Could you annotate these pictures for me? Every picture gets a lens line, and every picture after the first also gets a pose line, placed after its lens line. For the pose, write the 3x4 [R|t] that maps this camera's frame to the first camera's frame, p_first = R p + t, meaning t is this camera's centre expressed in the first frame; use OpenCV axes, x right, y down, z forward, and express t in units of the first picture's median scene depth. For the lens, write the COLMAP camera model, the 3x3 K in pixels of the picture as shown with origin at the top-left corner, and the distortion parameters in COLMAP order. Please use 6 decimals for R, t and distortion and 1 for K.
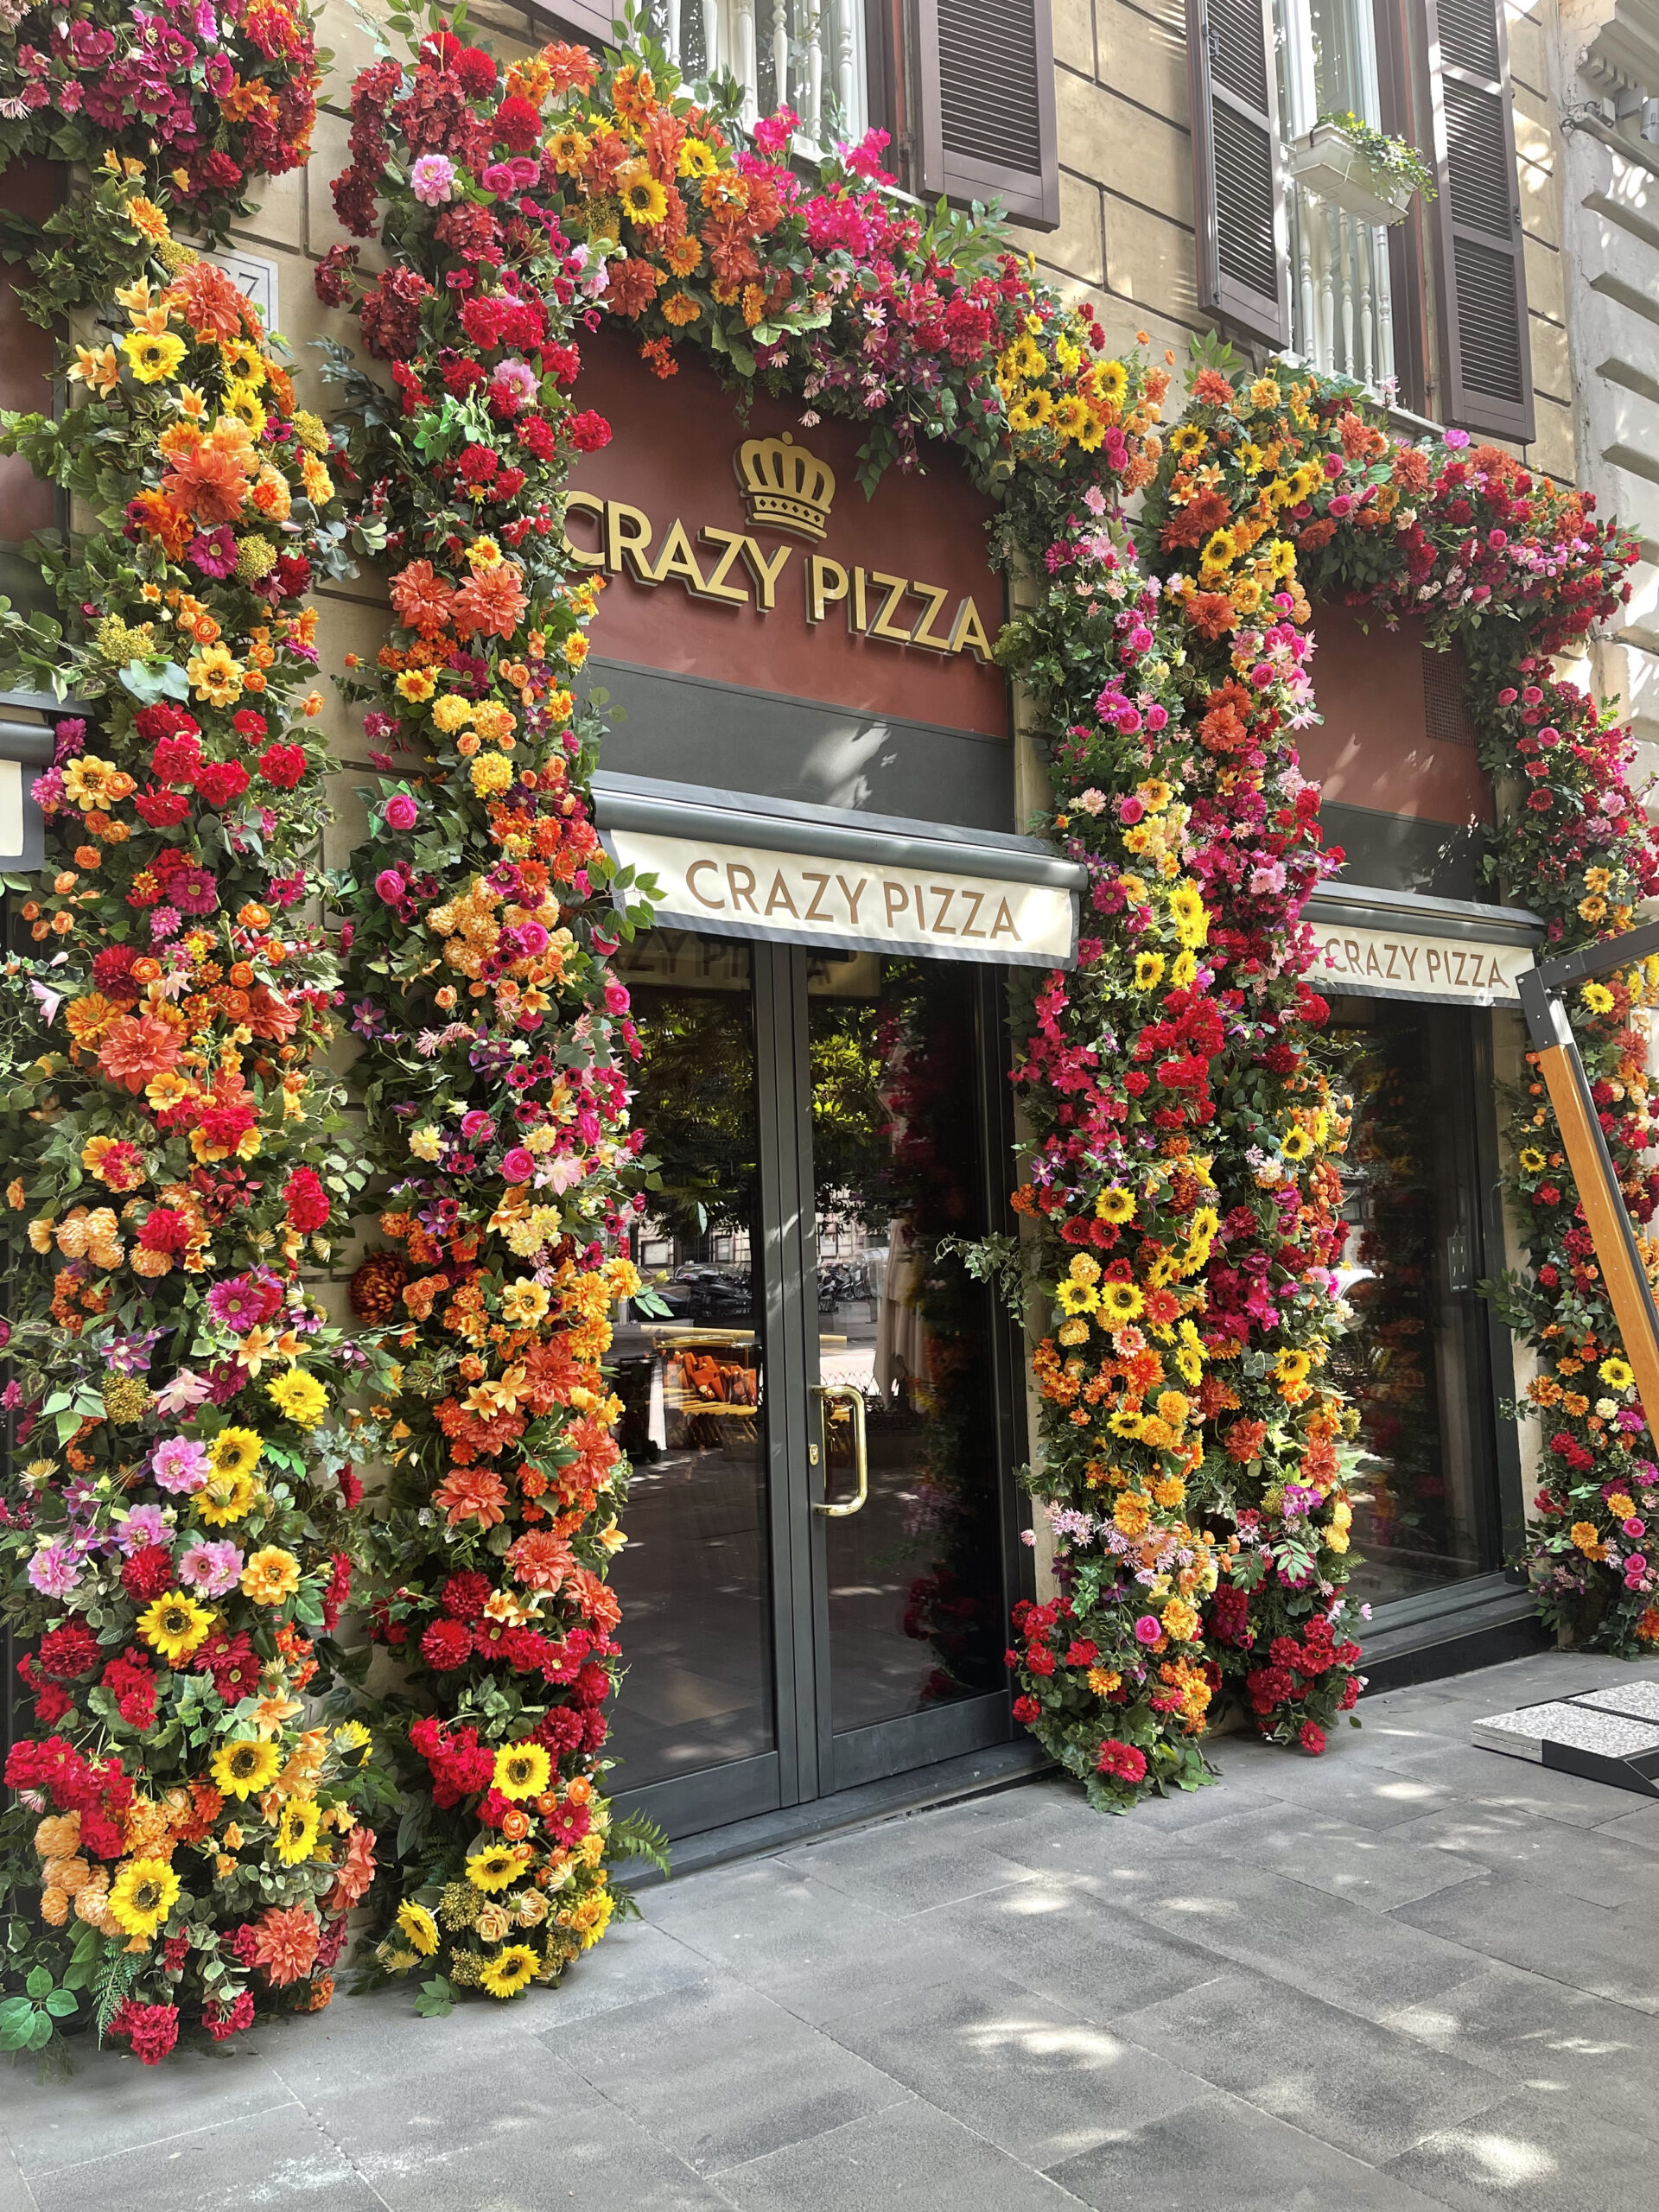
lens RADIAL K [[1672.2, 0, 815.0], [0, 1672.2, 1107.0], [0, 0, 1]] dist [0.068430, -0.072585]
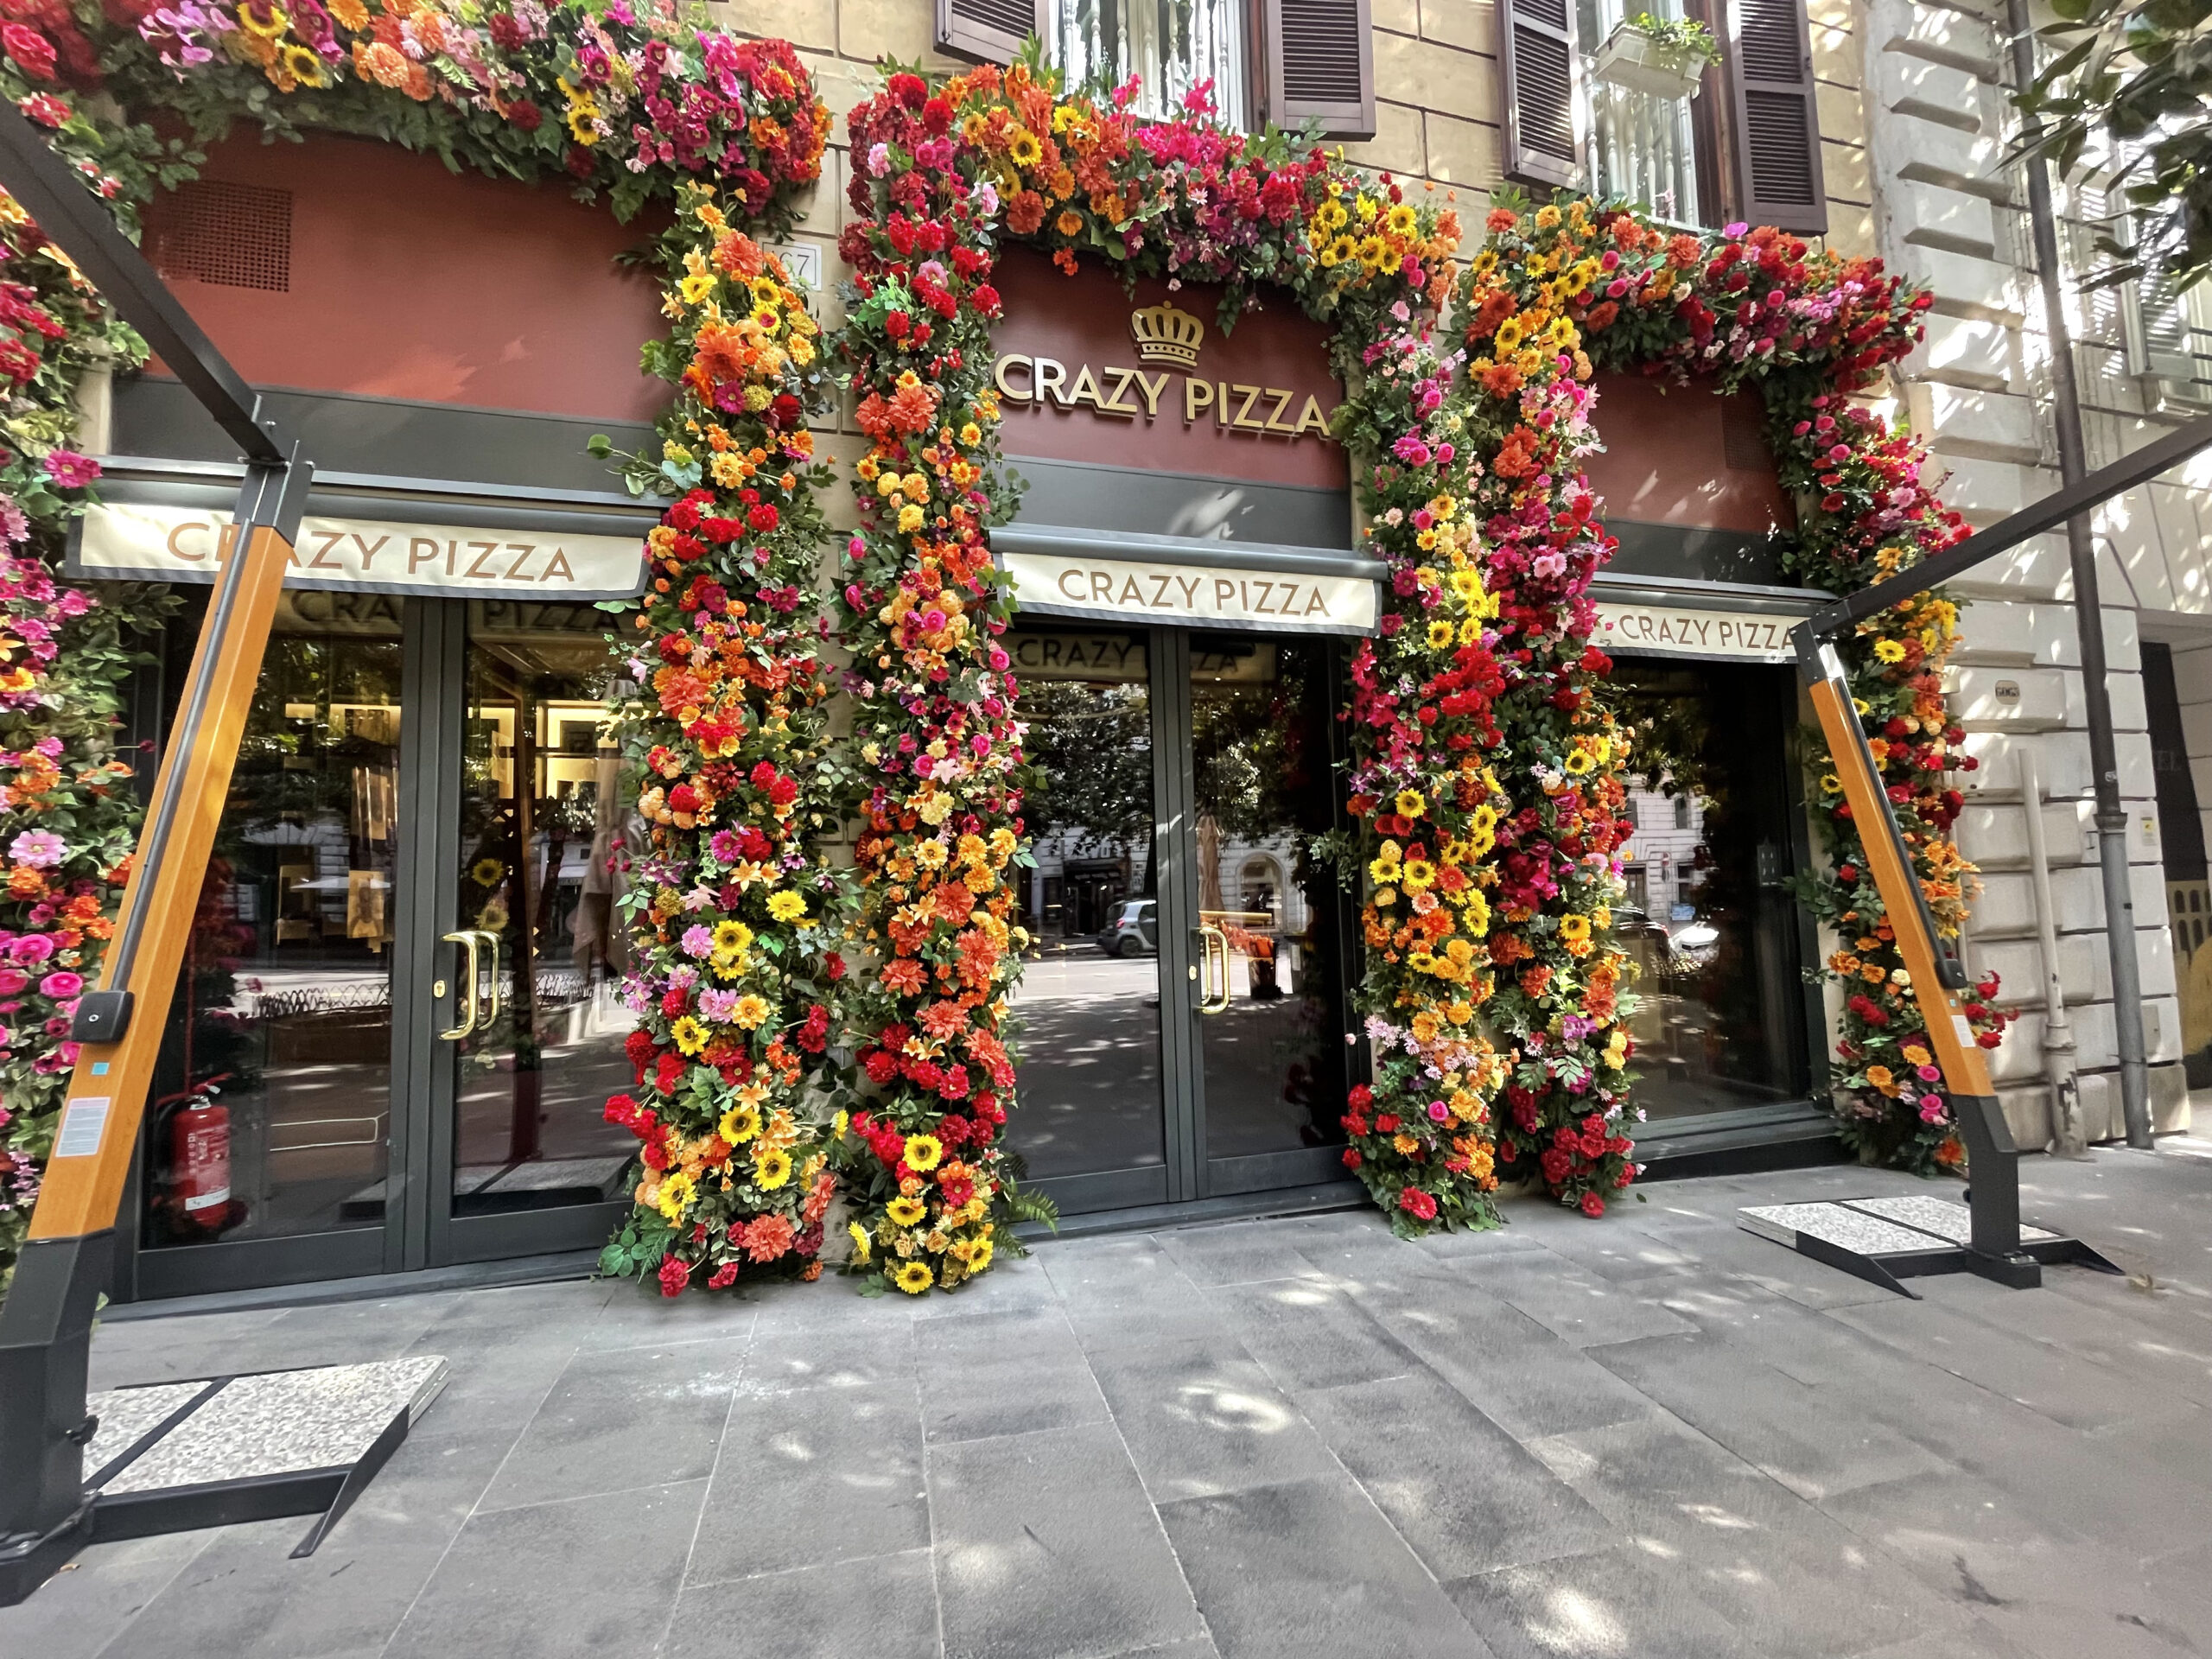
lens RADIAL K [[887.4, 0, 1101.4], [0, 887.4, 822.7], [0, 0, 1]] dist [-0.001480, 0.002792]
pose [[0.929583, -0.018020, -0.368172, 0.232134], [0.018982, 0.999819, -0.001010, 0.076703], [0.368124, -0.006050, 0.929757, 0.247648]]
